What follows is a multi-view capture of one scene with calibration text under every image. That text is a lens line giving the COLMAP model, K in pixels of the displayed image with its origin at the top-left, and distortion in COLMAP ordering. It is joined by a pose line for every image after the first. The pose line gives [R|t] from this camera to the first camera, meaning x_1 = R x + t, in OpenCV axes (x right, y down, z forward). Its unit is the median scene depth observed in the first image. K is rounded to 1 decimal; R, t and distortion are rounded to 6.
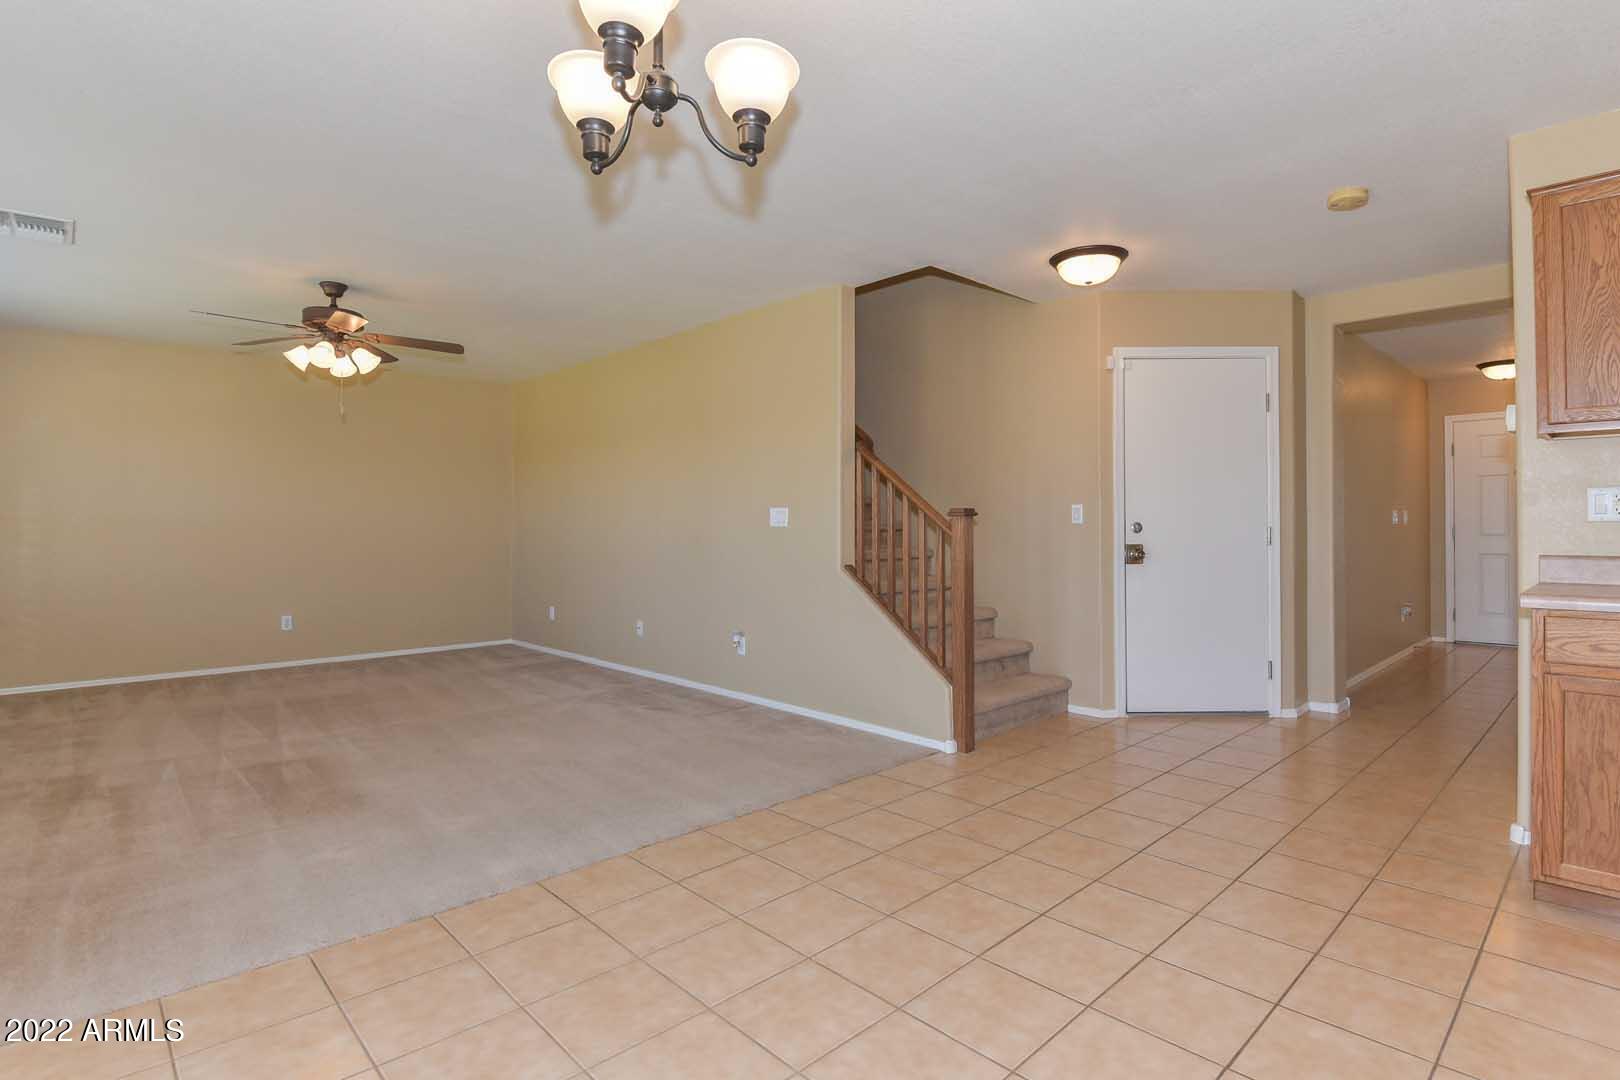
lens RADIAL K [[806.8, 0, 843.3], [0, 806.8, 512.3], [0, 0, 1]] dist [-0.023131, -0.000585]
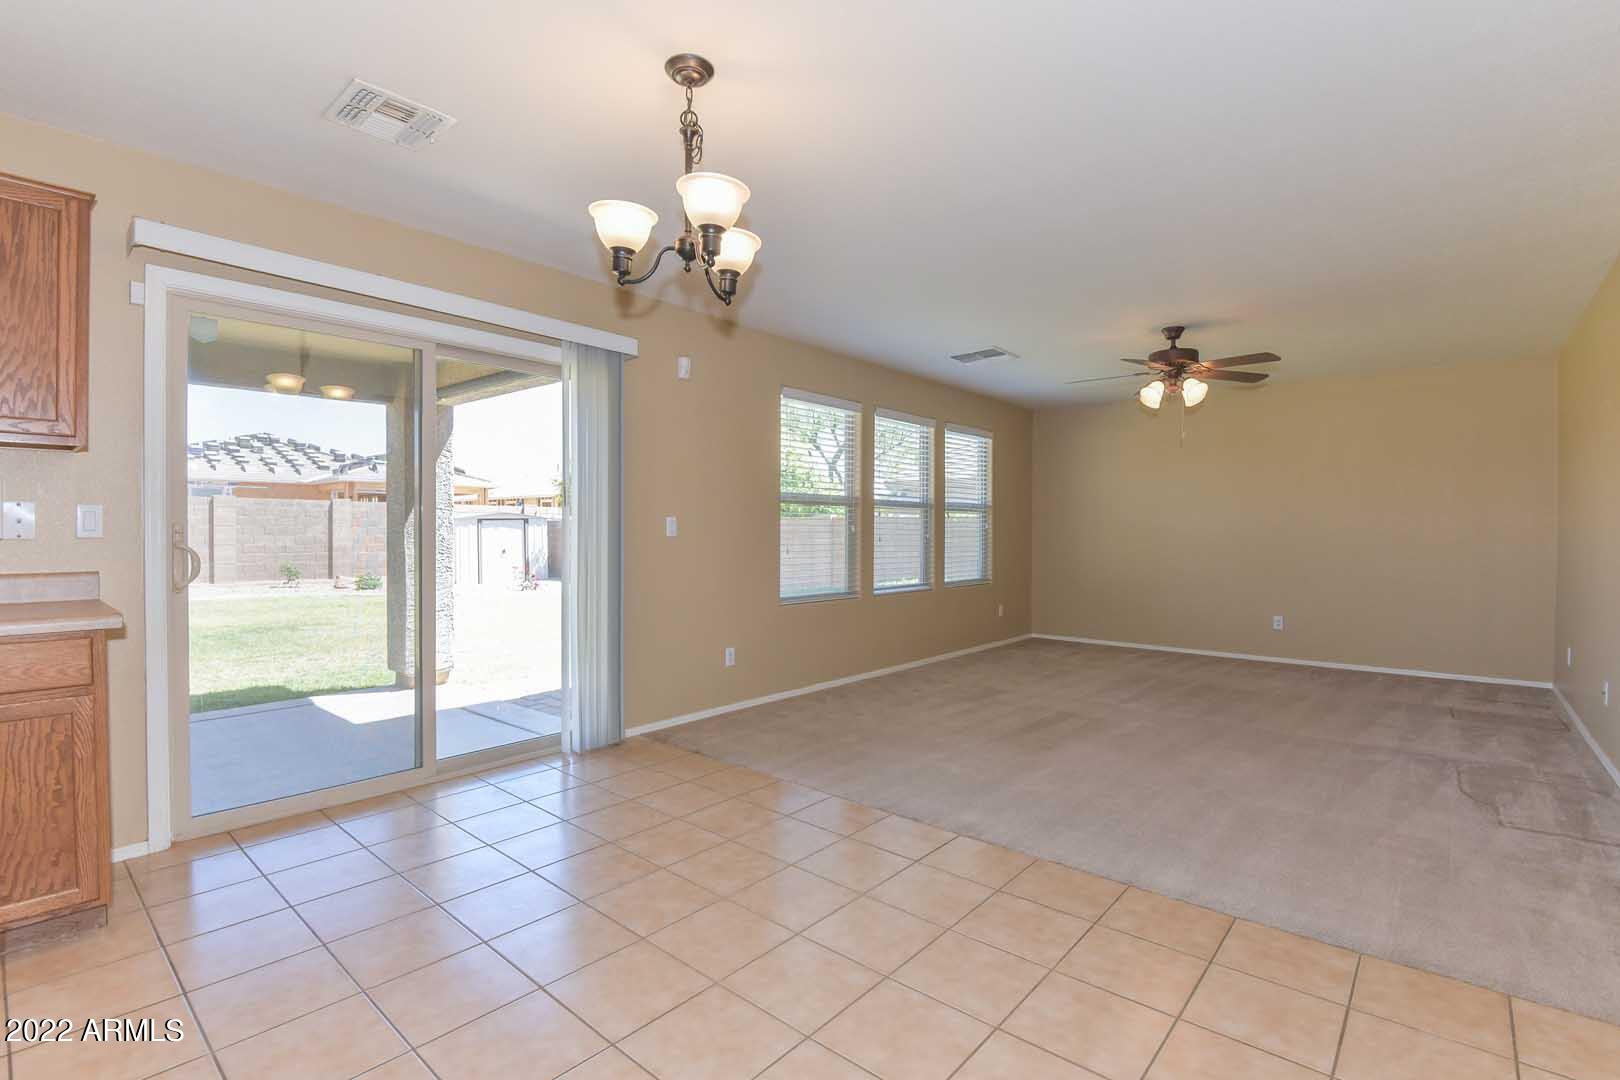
lens RADIAL K [[740.6, 0, 804.9], [0, 740.6, 540.2], [0, 0, 1]] dist [-0.001414, -0.017315]
pose [[0.067126, 0.018681, -0.997570, 0.671568], [0.011086, 0.999749, 0.019468, -0.009596], [0.997683, -0.012365, 0.066902, 0.652653]]
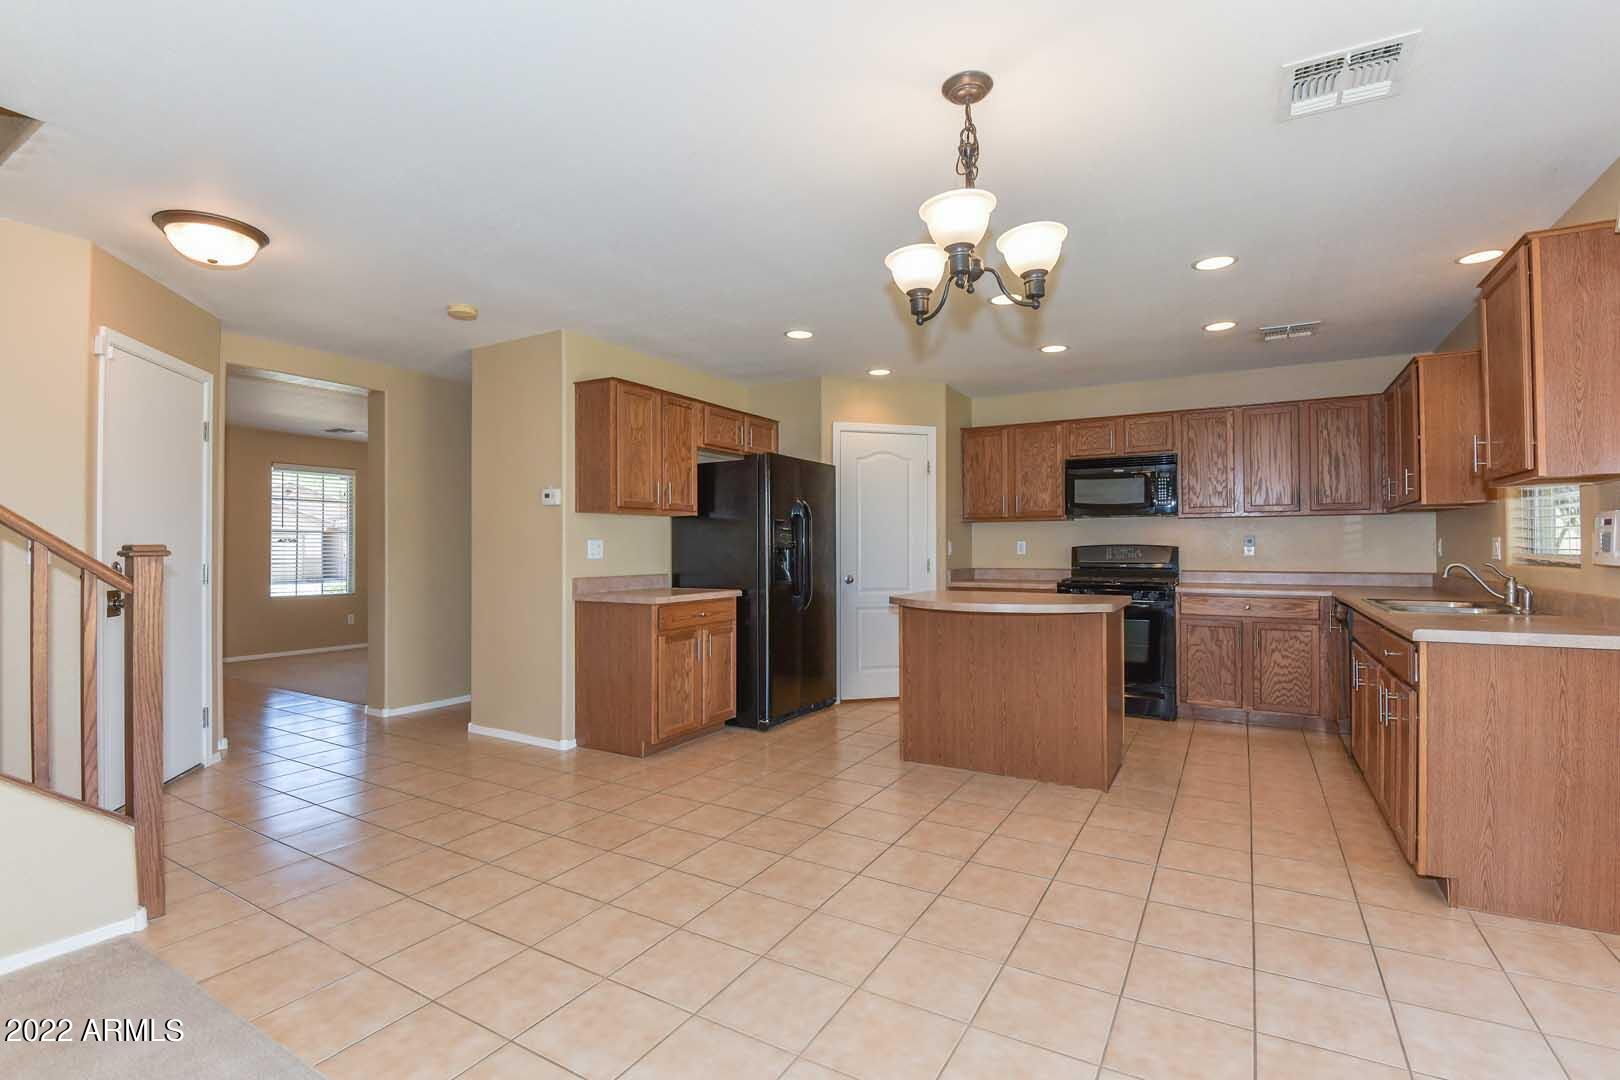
lens RADIAL K [[737.2, 0, 807.1], [0, 737.2, 538.5], [0, 0, 1]] dist [0.002509, -0.016375]
pose [[-0.255062, 0.012639, 0.966842, -0.832240], [-0.011602, 0.999803, -0.016130, -0.013476], [-0.966855, -0.015331, -0.254865, 0.941244]]
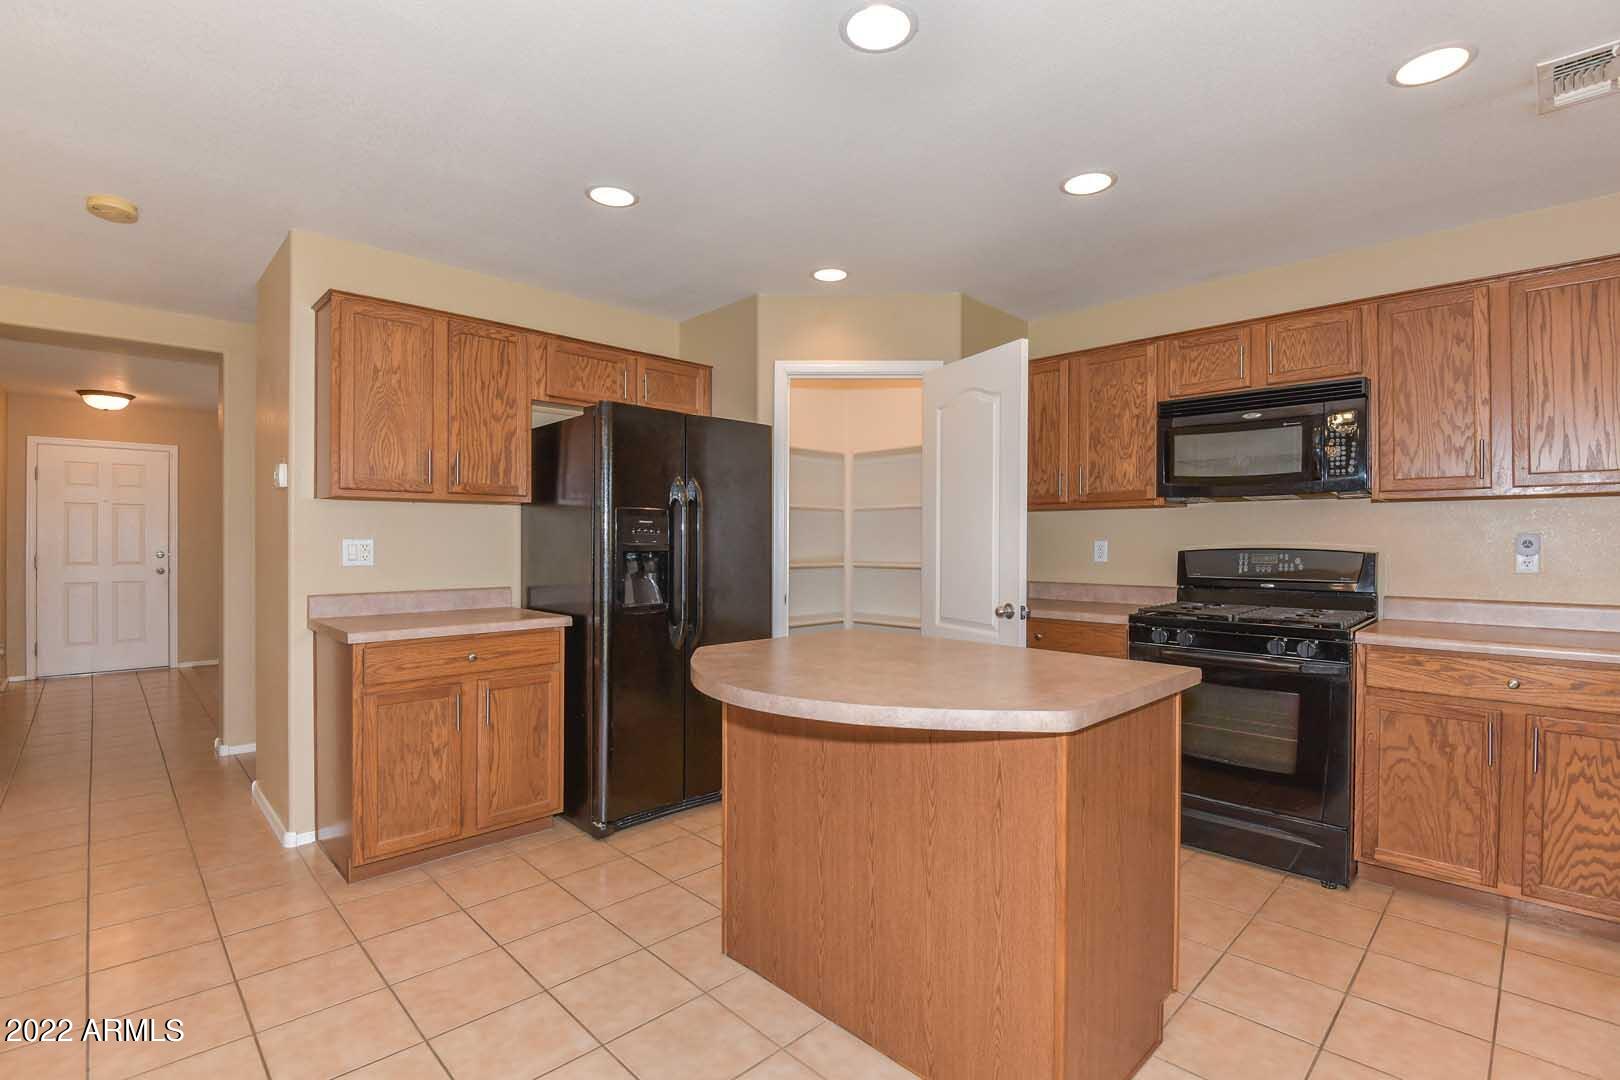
lens RADIAL K [[740.6, 0, 804.9], [0, 740.6, 540.2], [0, 0, 1]] dist [-0.001414, -0.017315]
pose [[0.005810, 0.001607, 0.999982, -0.216998], [-0.016747, 0.999859, -0.001510, -0.039850], [-0.999843, -0.016738, 0.005836, 0.262853]]
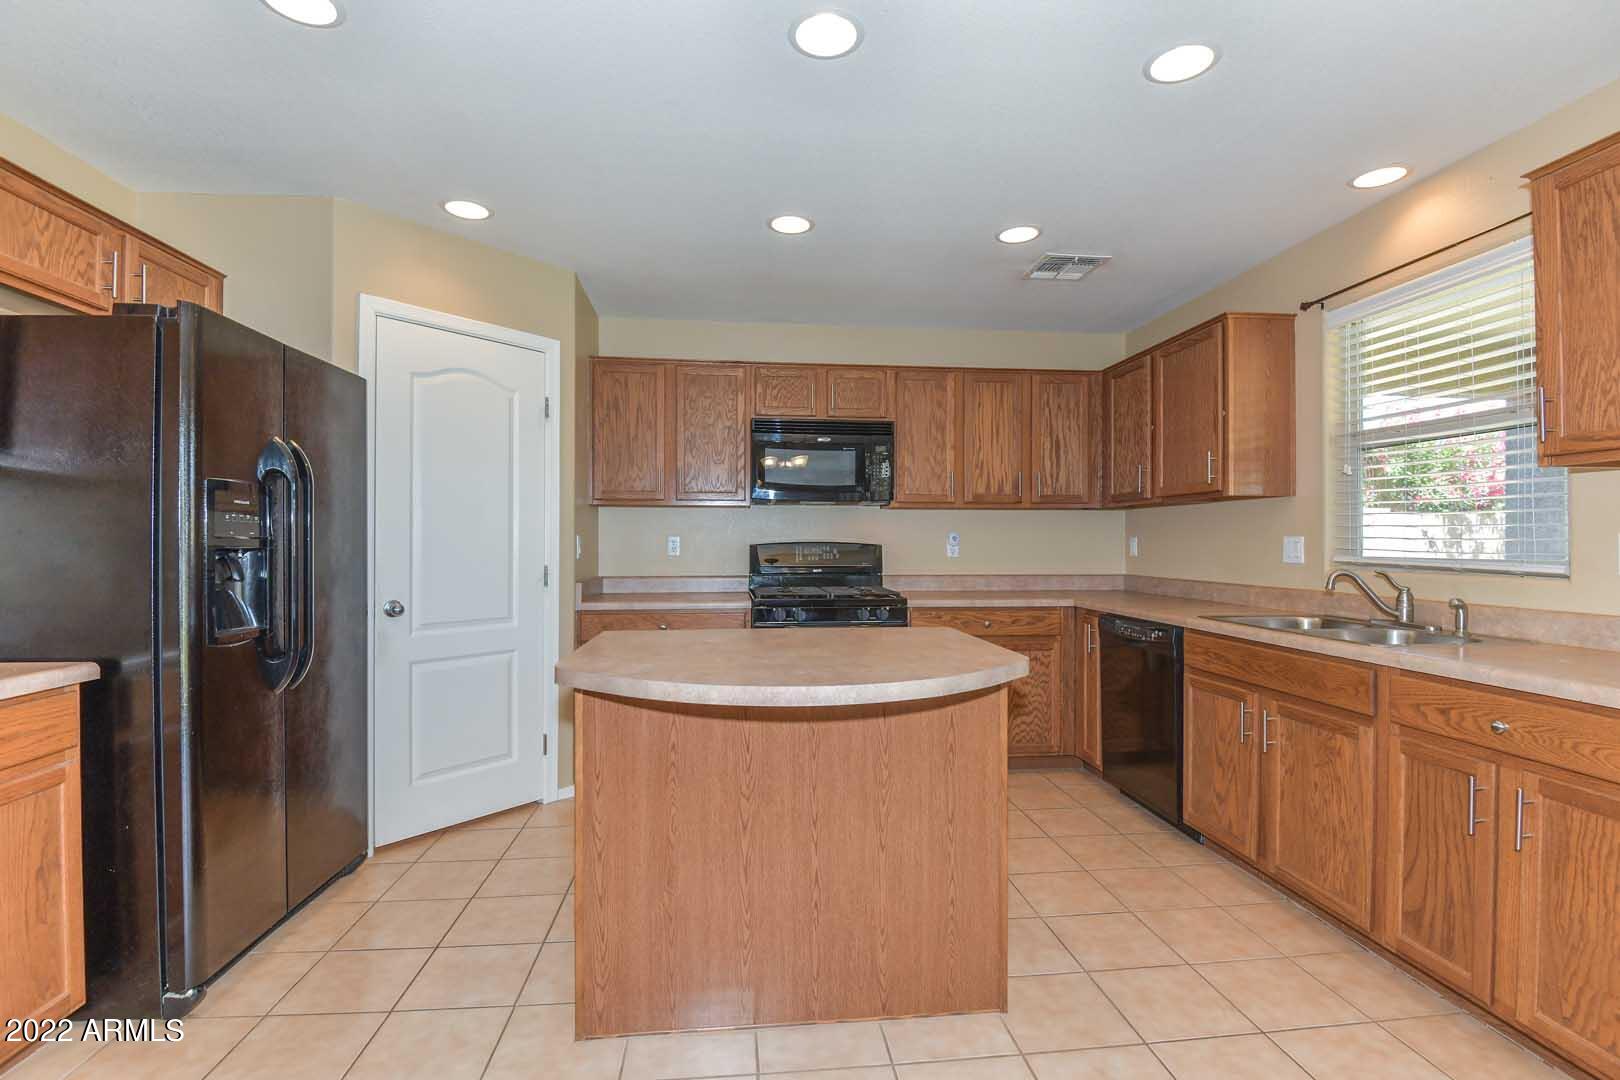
lens RADIAL K [[737.2, 0, 807.1], [0, 737.2, 538.5], [0, 0, 1]] dist [0.002509, -0.016375]
pose [[-0.781652, 0.000776, 0.623714, 0.033385], [-0.010851, 0.999831, -0.014844, -0.024487], [-0.623620, -0.018371, -0.781512, 0.751304]]
